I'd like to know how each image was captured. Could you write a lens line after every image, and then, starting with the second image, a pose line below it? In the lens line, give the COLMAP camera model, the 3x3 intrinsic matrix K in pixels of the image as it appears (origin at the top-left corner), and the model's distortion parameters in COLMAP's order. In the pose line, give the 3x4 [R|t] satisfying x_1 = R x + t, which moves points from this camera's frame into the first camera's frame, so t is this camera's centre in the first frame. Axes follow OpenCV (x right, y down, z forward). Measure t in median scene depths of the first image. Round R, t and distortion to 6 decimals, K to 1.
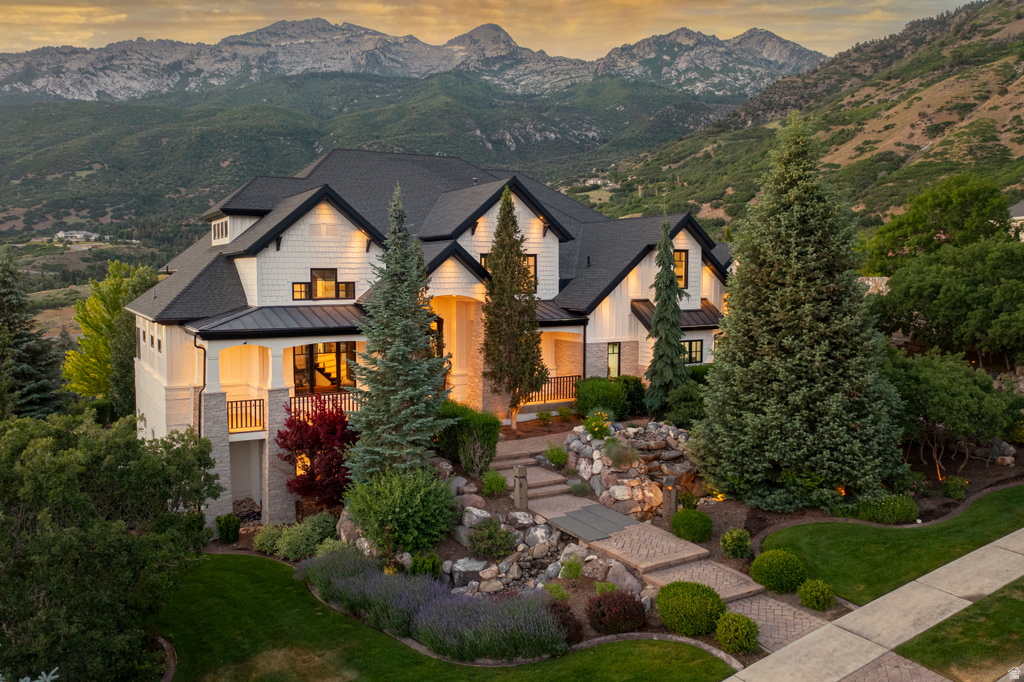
lens RADIAL K [[796.2, 0, 496.3], [0, 796.2, 336.9], [0, 0, 1]] dist [-0.011859, -0.005562]
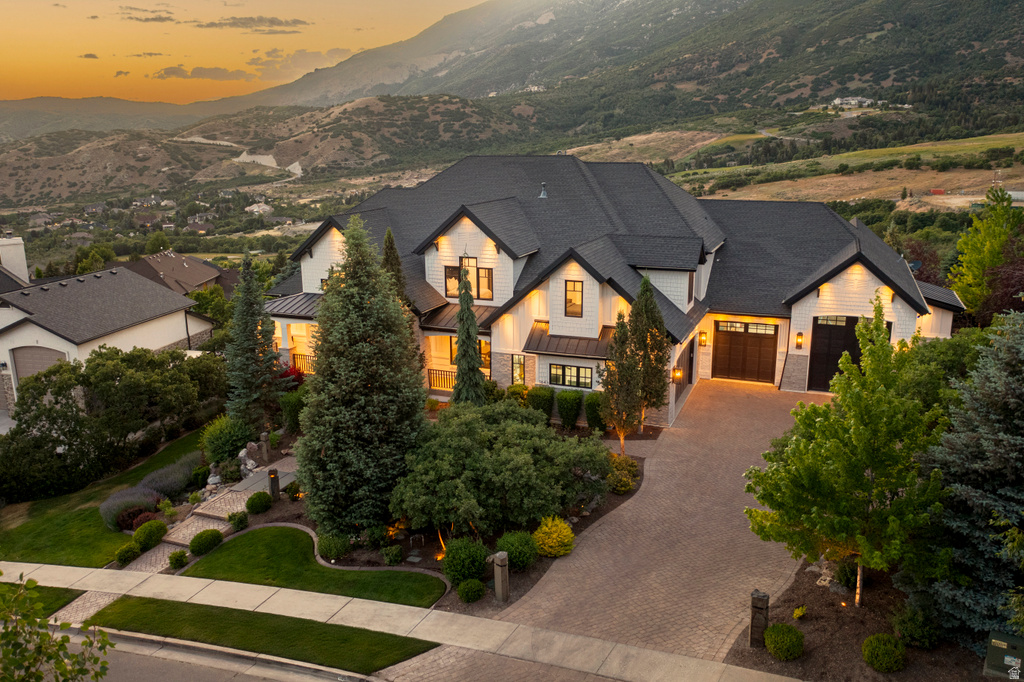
lens RADIAL K [[786.5, 0, 512.0], [0, 786.5, 341.0], [0, 0, 1]] dist [-0.013364, -0.003482]
pose [[0.632541, 0.187572, -0.751471, 1.147015], [-0.054969, 0.978658, 0.198010, -0.273515], [0.772573, -0.083942, 0.629352, 0.326071]]
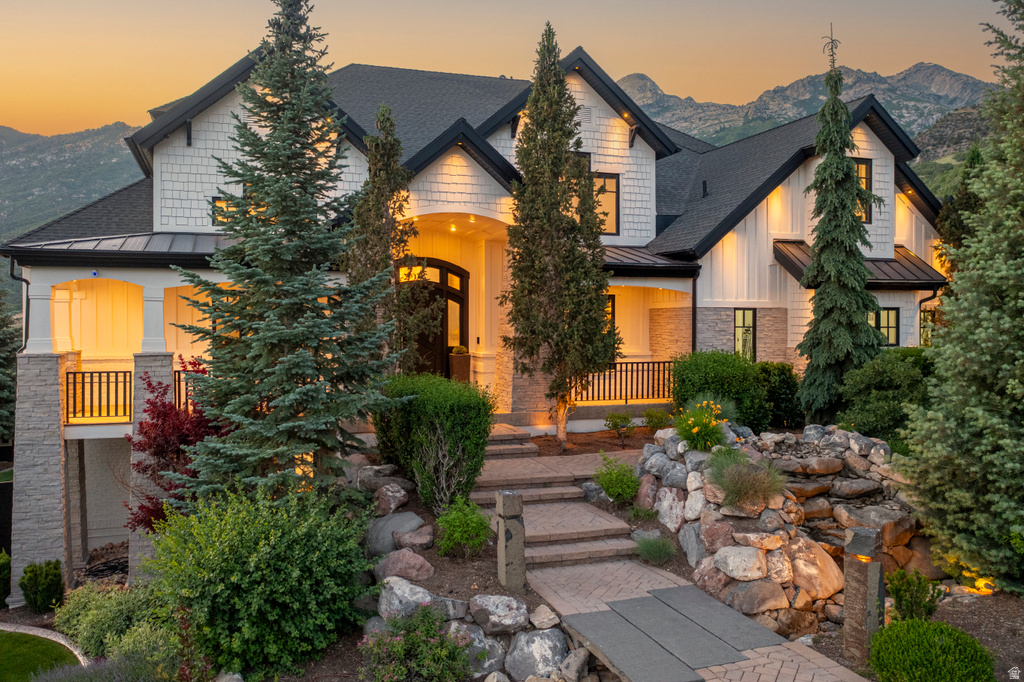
lens RADIAL K [[796.2, 0, 496.3], [0, 796.2, 336.9], [0, 0, 1]] dist [-0.011859, -0.005562]
pose [[0.983392, 0.003156, -0.181469, 0.082716], [-0.014692, 0.997952, -0.062258, 0.080273], [0.180901, 0.063890, 0.981424, 0.429321]]
